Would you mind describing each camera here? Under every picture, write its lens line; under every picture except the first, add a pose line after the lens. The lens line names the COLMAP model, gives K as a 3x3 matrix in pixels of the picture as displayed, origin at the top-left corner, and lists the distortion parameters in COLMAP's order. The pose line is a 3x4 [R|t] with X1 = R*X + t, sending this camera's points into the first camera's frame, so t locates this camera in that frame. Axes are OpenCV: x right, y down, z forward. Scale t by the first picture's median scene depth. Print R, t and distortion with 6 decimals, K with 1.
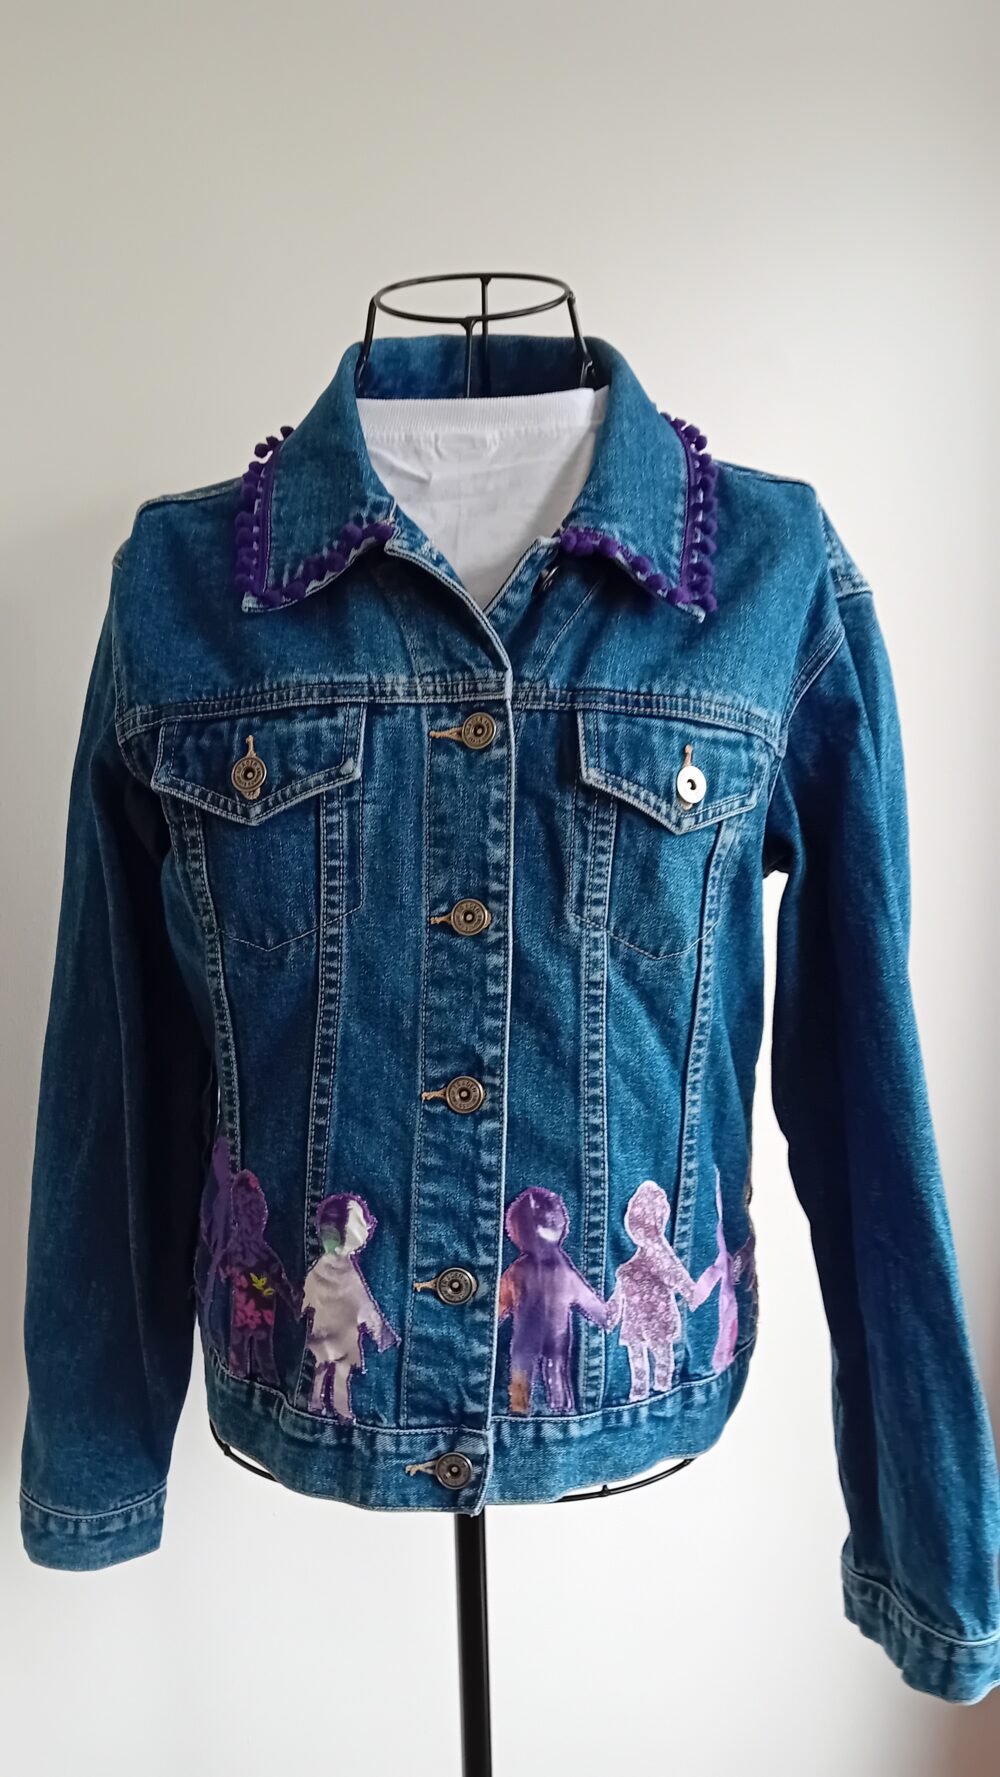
lens RADIAL K [[1360.8, 0, 508.0], [0, 1360.8, 900.1], [0, 0, 1]] dist [0.030706, -0.004757]
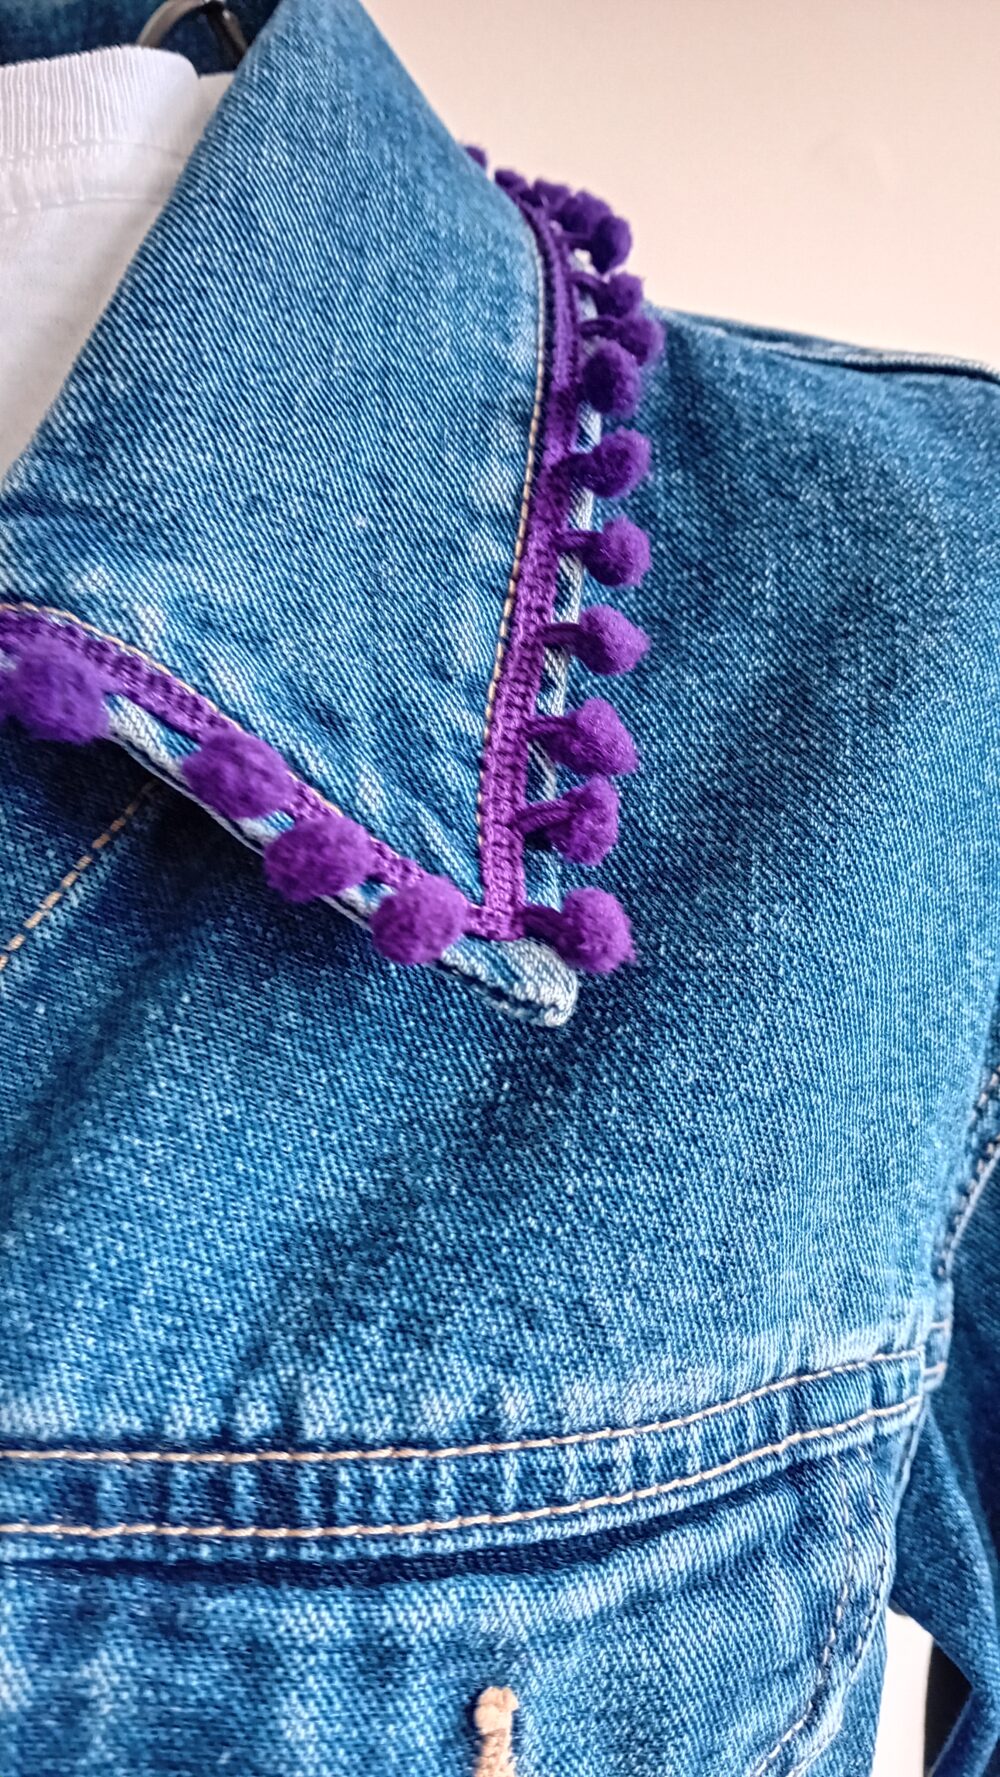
lens RADIAL K [[1360.8, 0, 491.3], [0, 1360.8, 877.9], [0, 0, 1]] dist [0.030706, -0.004757]
pose [[0.998162, -0.023226, -0.055980, 0.140823], [0.023773, 0.999676, 0.009125, -0.224551], [0.055750, -0.010439, 0.998390, 0.776703]]
